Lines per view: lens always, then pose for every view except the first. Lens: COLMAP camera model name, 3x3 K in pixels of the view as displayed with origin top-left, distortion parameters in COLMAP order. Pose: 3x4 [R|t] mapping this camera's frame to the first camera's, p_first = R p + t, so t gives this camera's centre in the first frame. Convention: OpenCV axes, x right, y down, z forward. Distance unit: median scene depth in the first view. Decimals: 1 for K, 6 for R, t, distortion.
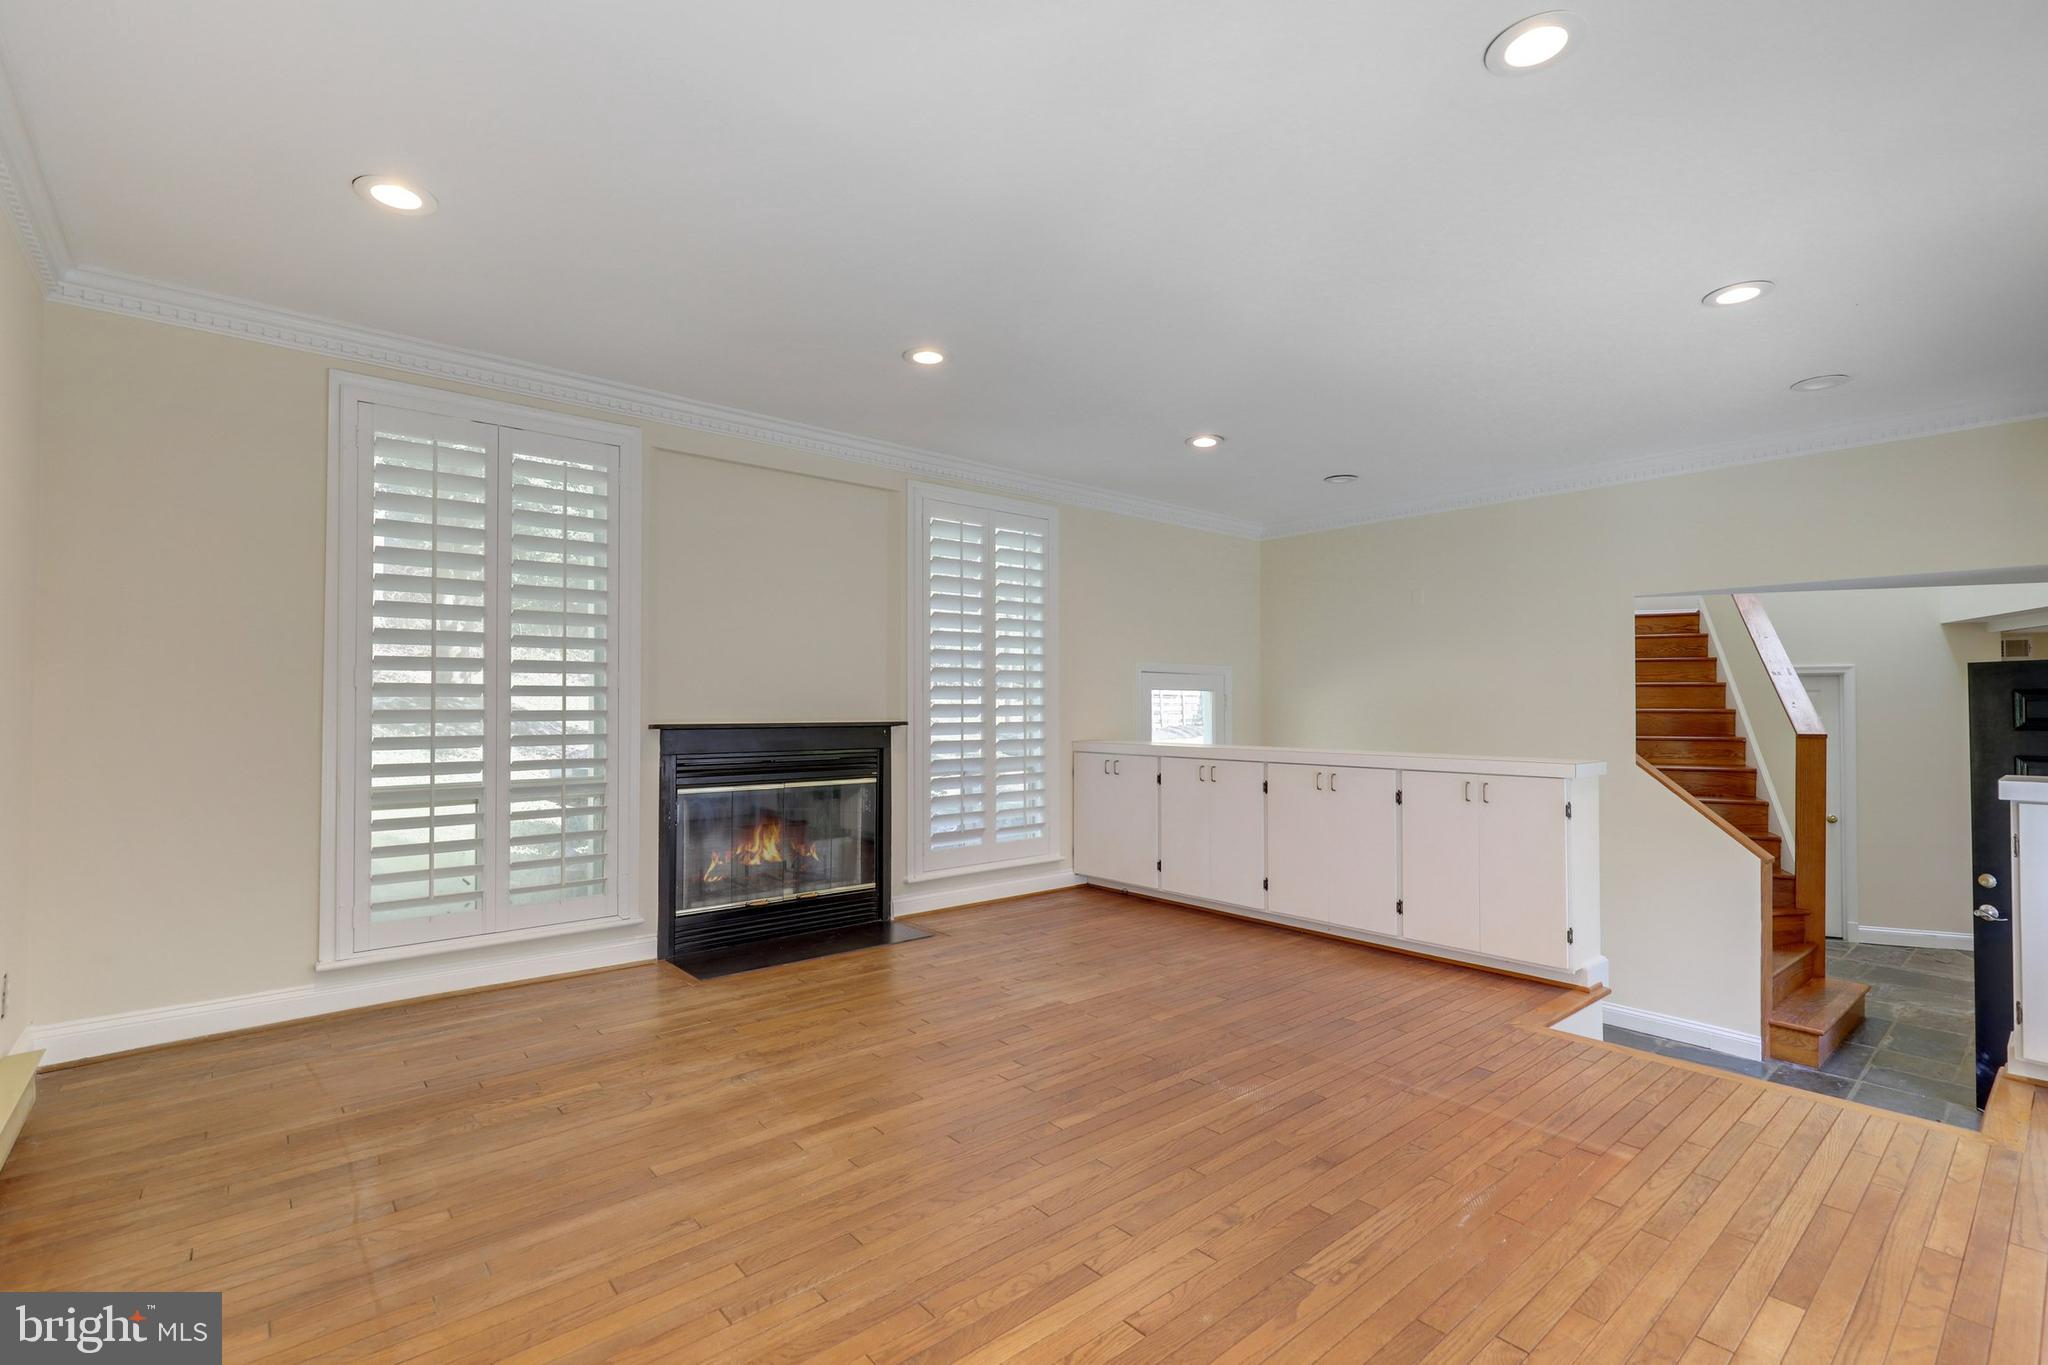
lens RADIAL K [[921.5, 0, 1024.9], [0, 921.5, 686.8], [0, 0, 1]] dist [0.007827, -0.001661]
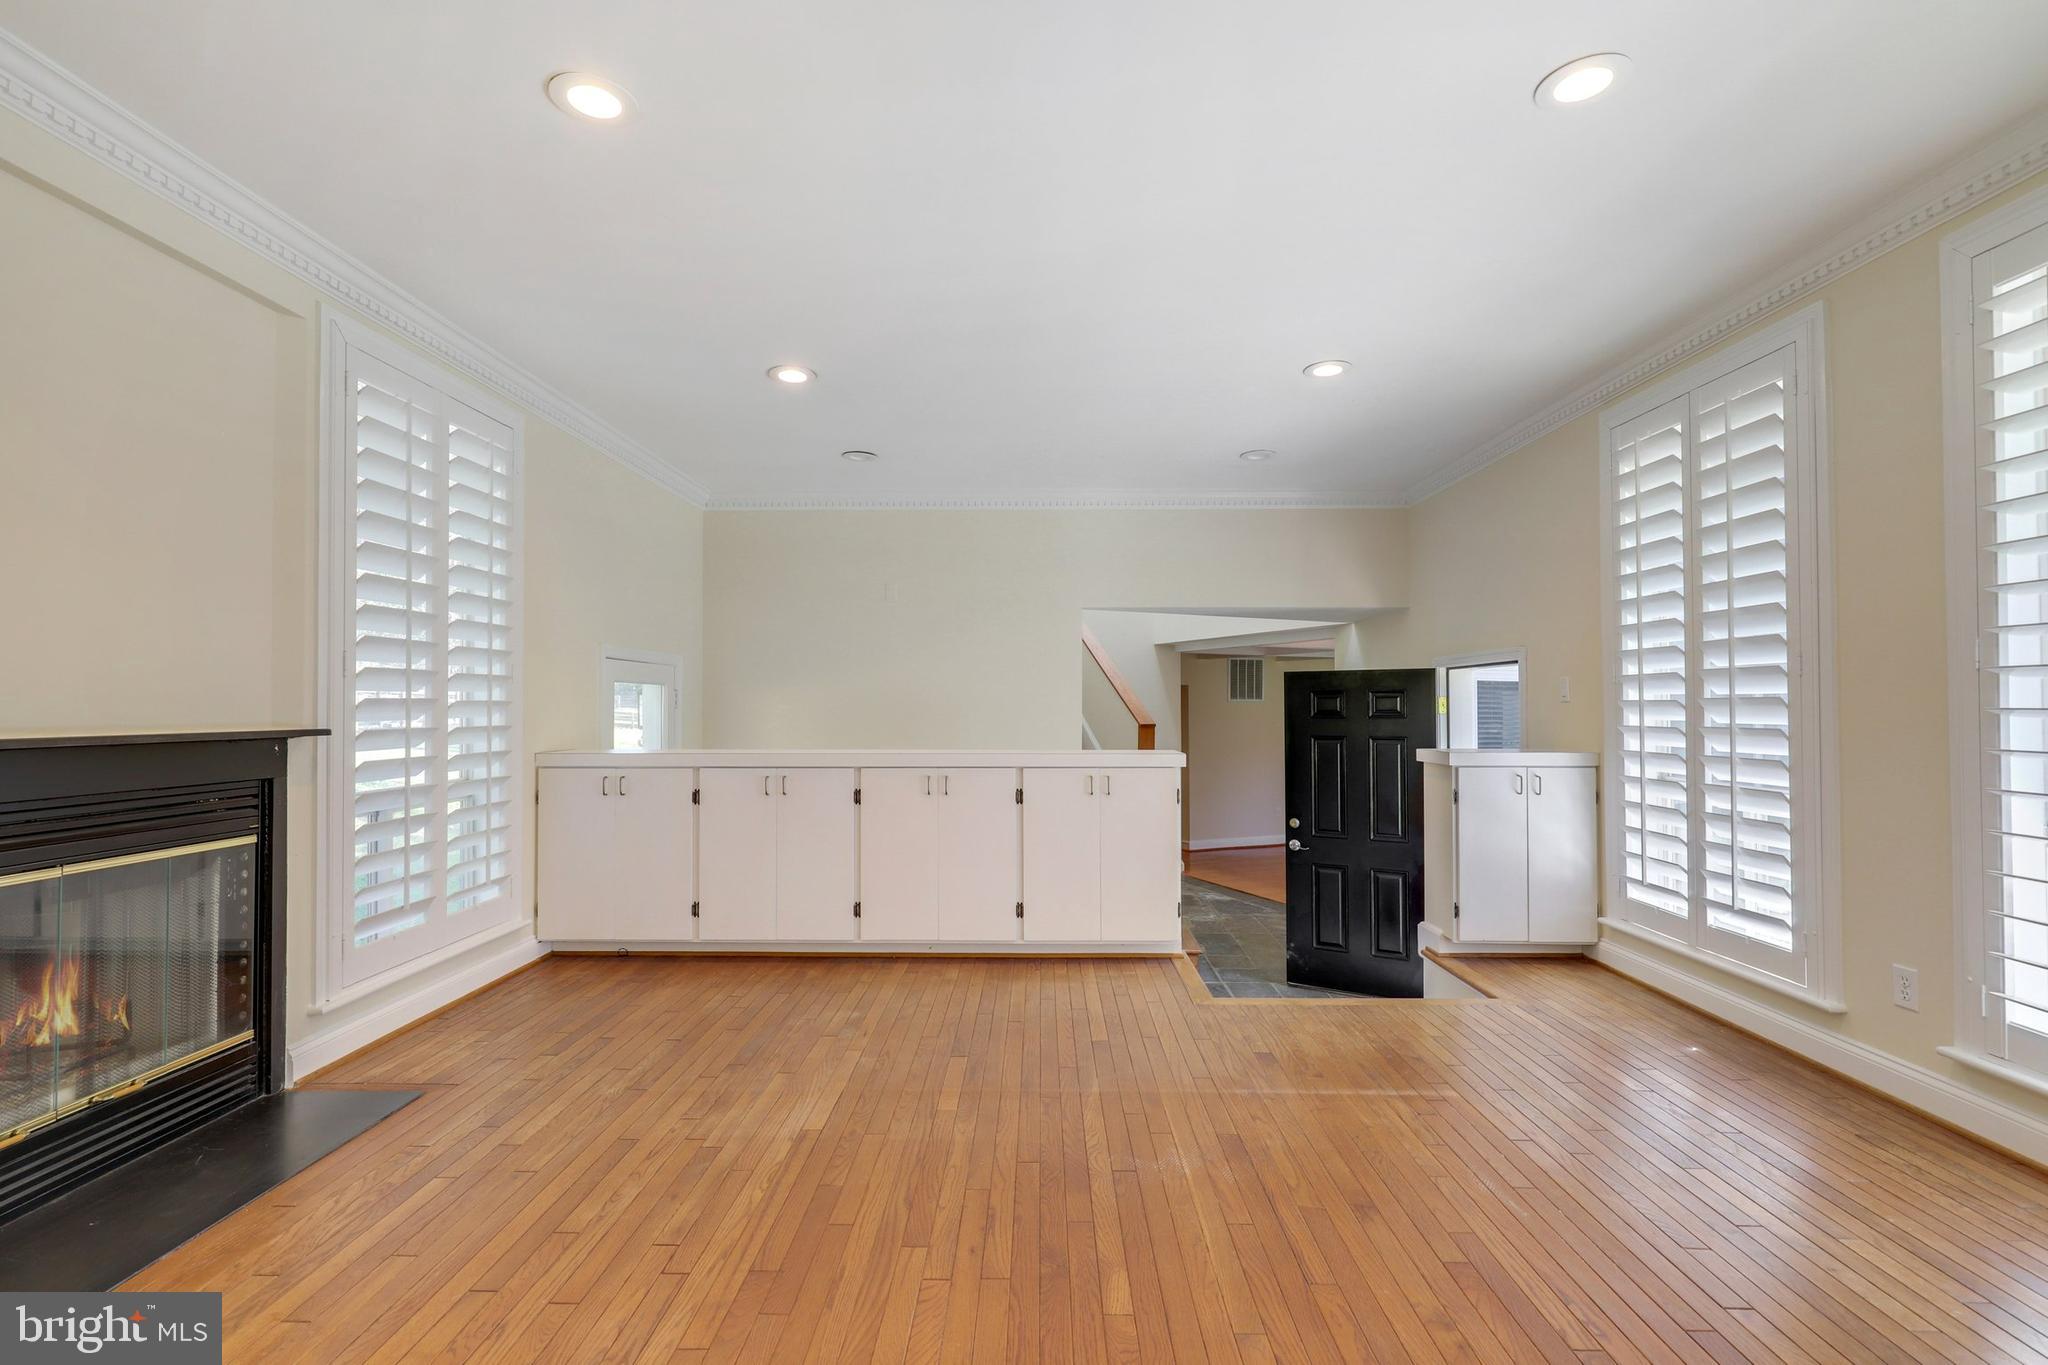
lens RADIAL K [[921.5, 0, 1019.7], [0, 921.5, 689.3], [0, 0, 1]] dist [0.007827, -0.001661]
pose [[0.664729, 0.010952, 0.747004, -0.309543], [-0.015617, 0.999878, -0.000763, 0.008126], [-0.746921, -0.011159, 0.664819, 0.351014]]
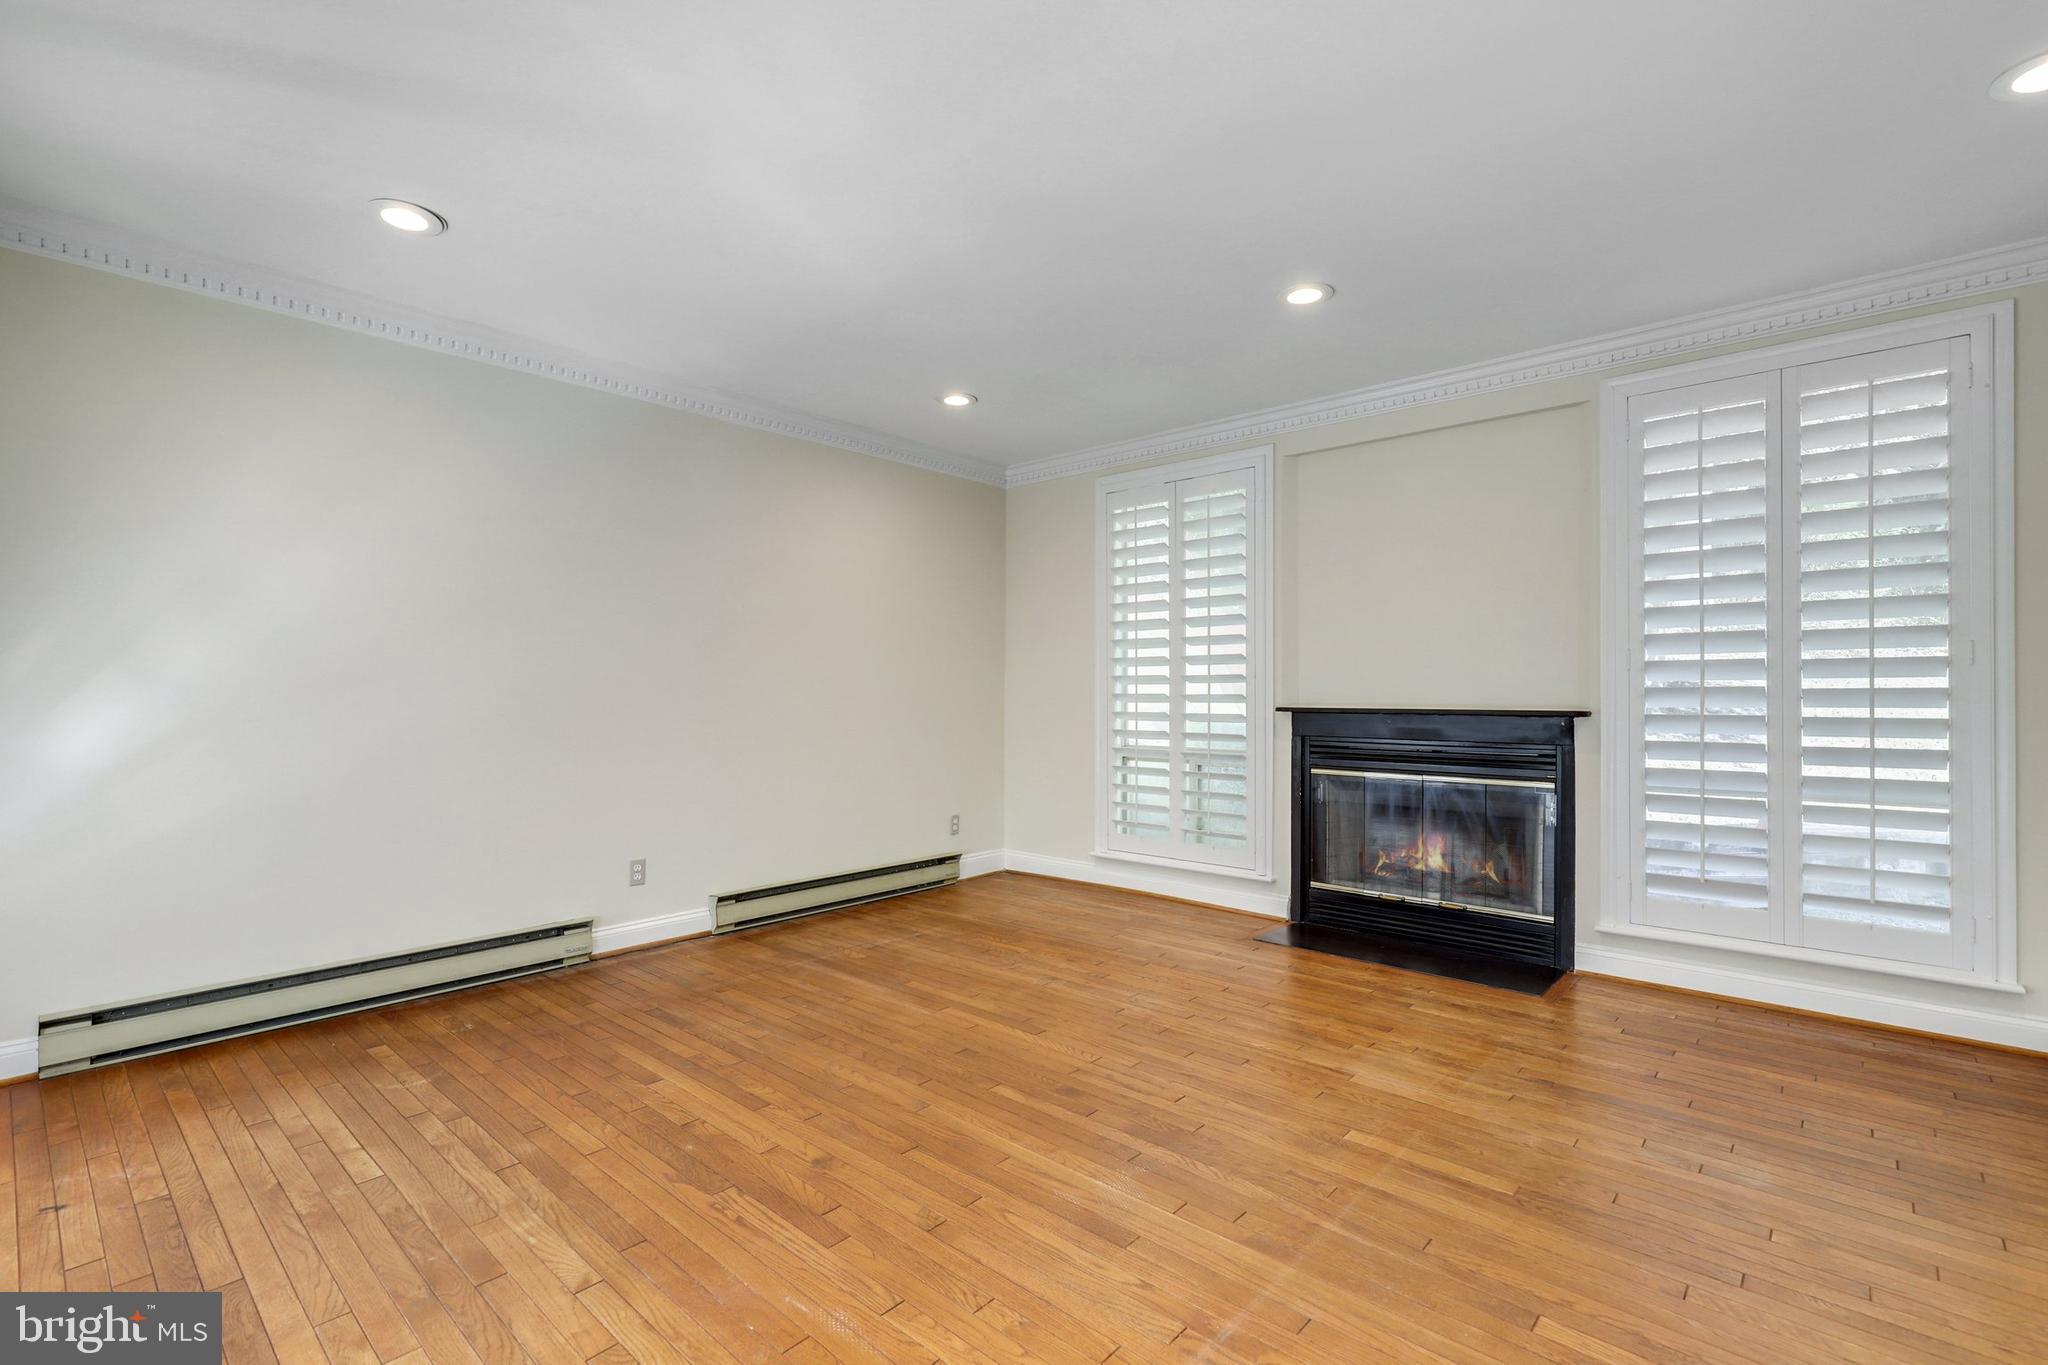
lens RADIAL K [[921.5, 0, 1022.9], [0, 921.5, 691.4], [0, 0, 1]] dist [0.007827, -0.001661]
pose [[0.130862, -0.002438, -0.991398, 0.630194], [0.021466, 0.999770, 0.000375, 0.013794], [0.991168, -0.021330, 0.130884, 0.524040]]
